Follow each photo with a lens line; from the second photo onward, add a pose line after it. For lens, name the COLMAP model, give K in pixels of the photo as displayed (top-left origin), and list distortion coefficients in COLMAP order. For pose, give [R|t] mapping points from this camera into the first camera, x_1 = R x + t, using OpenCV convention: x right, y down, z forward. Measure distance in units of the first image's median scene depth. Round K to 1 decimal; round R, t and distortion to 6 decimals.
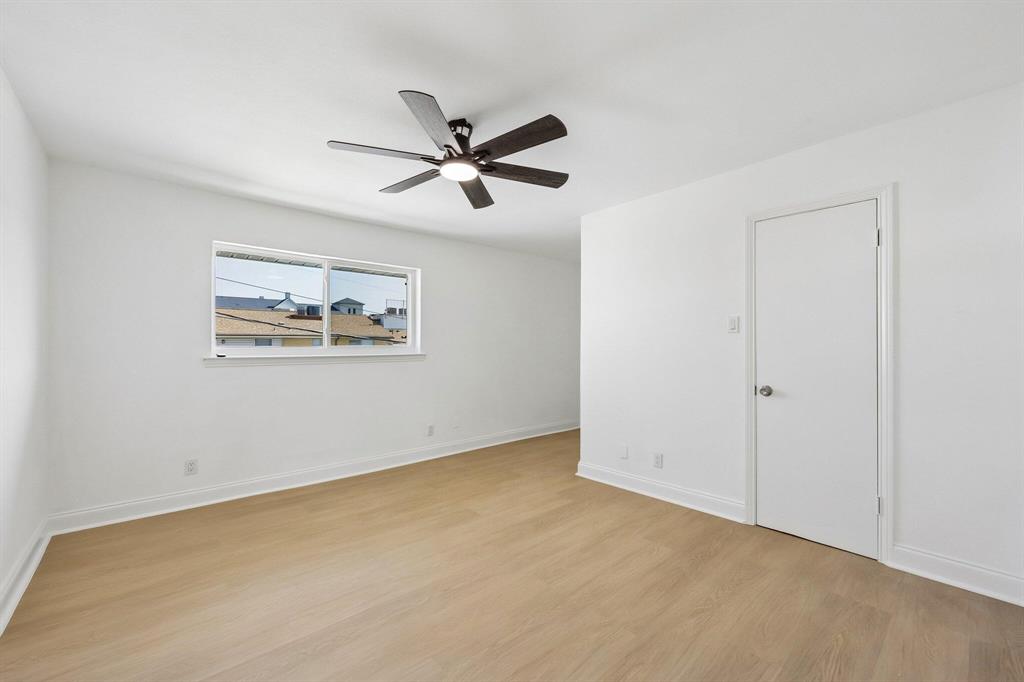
lens RADIAL K [[416.8, 0, 511.3], [0, 416.8, 340.2], [0, 0, 1]] dist [0.000561, 0.000315]
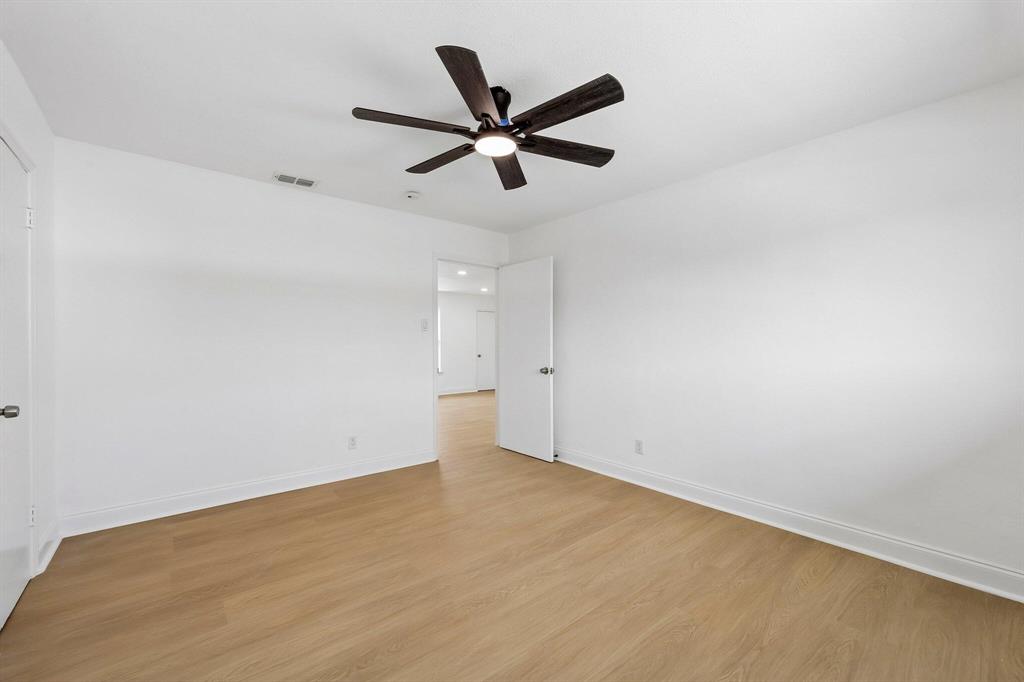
lens RADIAL K [[416.8, 0, 515.0], [0, 416.8, 346.0], [0, 0, 1]] dist [0.000561, 0.000315]
pose [[-0.999980, 0.003177, 0.005509, -0.142861], [0.003108, 0.999917, -0.012532, 0.035203], [-0.005548, -0.012514, -0.999906, 1.583238]]
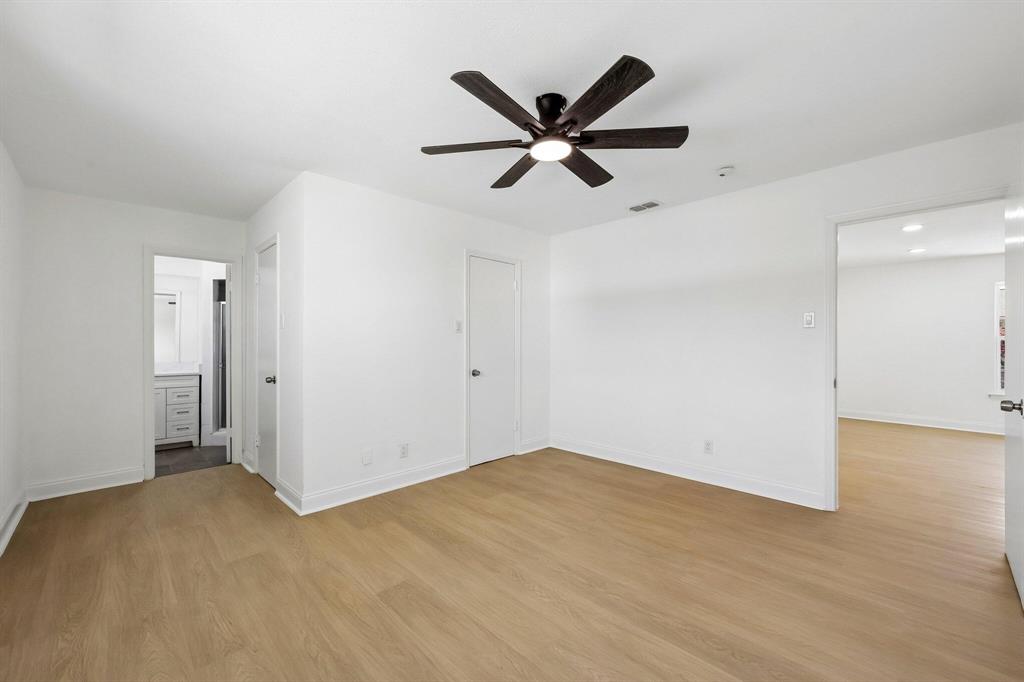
lens RADIAL K [[416.8, 0, 512.3], [0, 416.8, 344.8], [0, 0, 1]] dist [0.000561, 0.000315]
pose [[-0.061712, -0.003115, 0.998089, -0.860437], [-0.015401, 0.999879, 0.002168, 0.015763], [-0.997975, -0.015238, -0.061753, 0.948712]]
